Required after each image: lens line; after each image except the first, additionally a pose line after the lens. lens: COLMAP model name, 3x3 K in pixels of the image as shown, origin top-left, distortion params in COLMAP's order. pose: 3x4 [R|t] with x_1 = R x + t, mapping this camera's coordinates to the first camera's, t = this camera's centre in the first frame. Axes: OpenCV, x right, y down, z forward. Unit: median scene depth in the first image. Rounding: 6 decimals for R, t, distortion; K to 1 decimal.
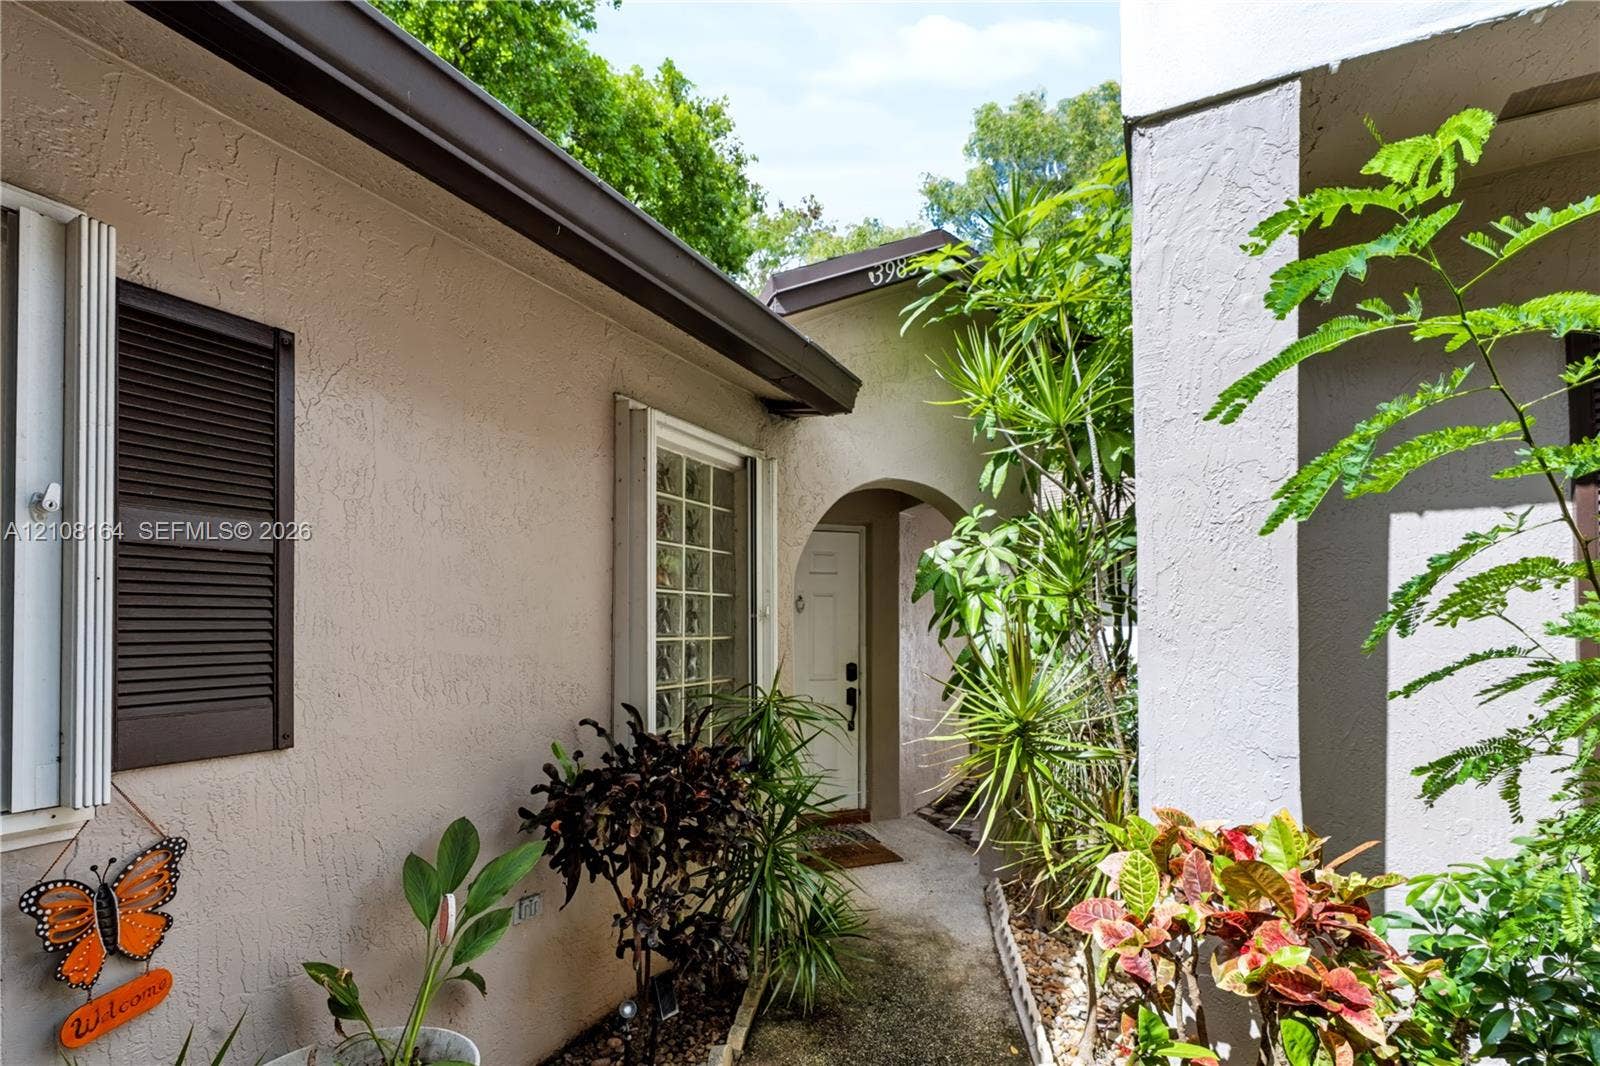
lens RADIAL K [[757.9, 0, 821.0], [0, 757.9, 654.9], [0, 0, 1]] dist [0.003562, 0.000388]
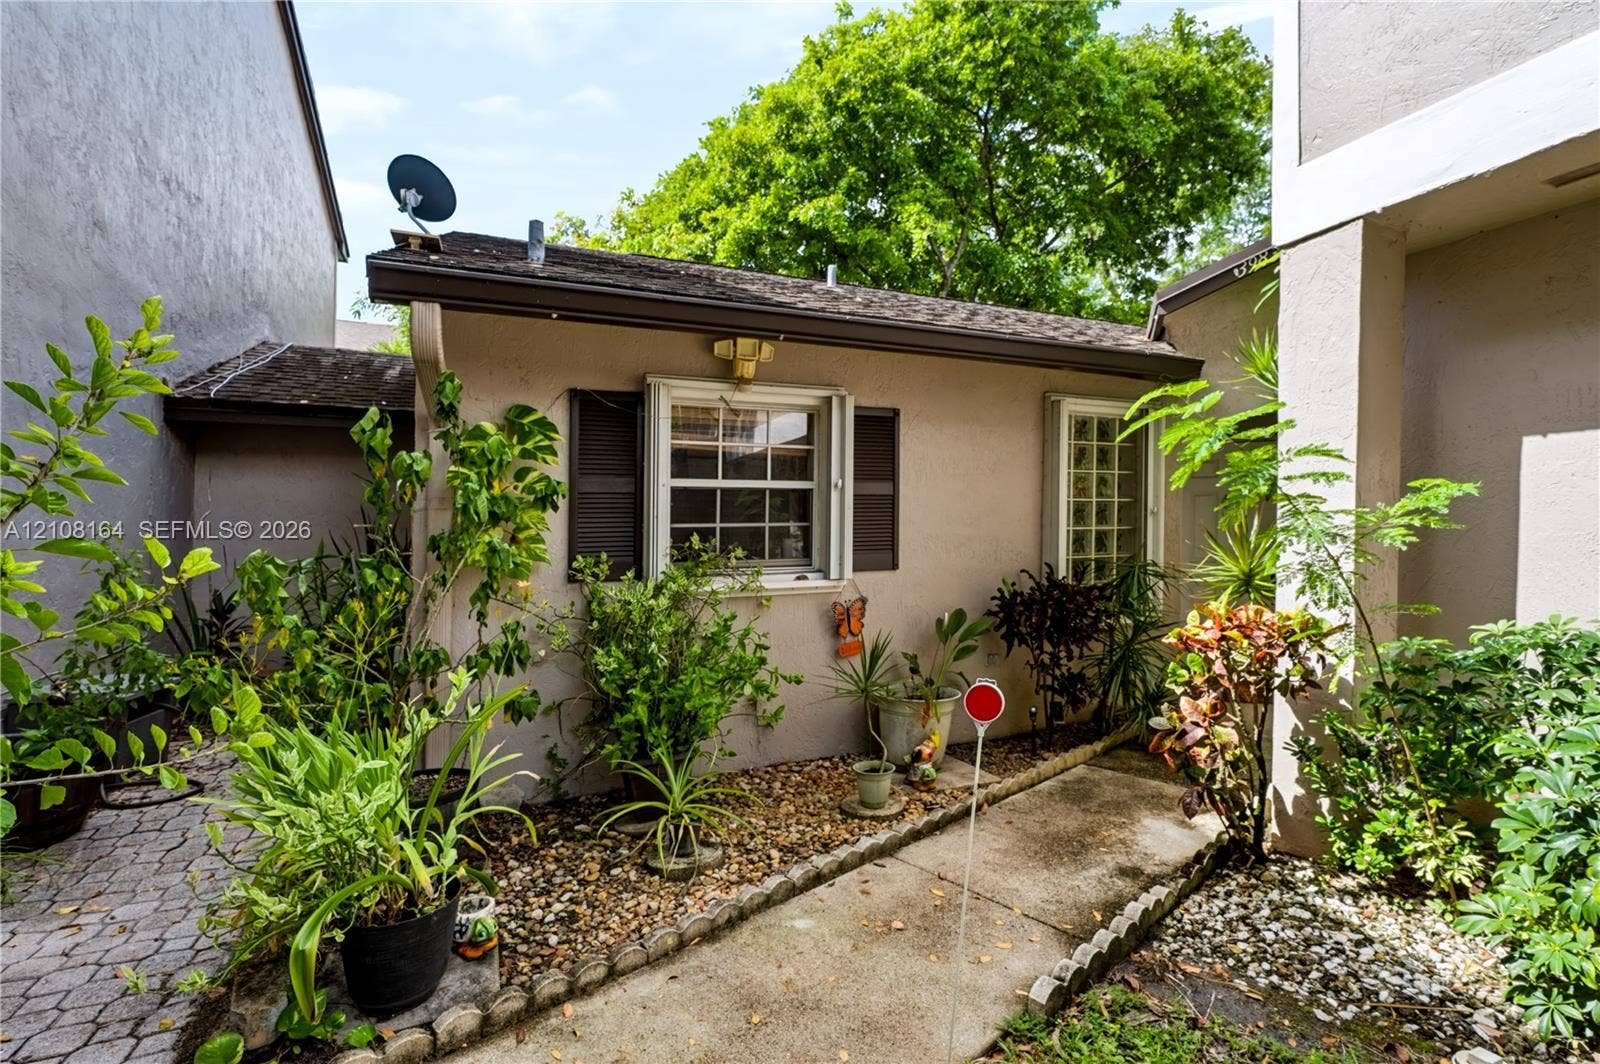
lens RADIAL K [[743.6, 0, 800.0], [0, 743.6, 532.0], [0, 0, 1]] dist [-0.002735, 0.000025]
pose [[0.753109, -0.004812, -0.657878, 0.462519], [-0.011709, 0.999717, -0.020717, 0.032981], [0.657791, 0.023305, 0.752840, -0.727446]]
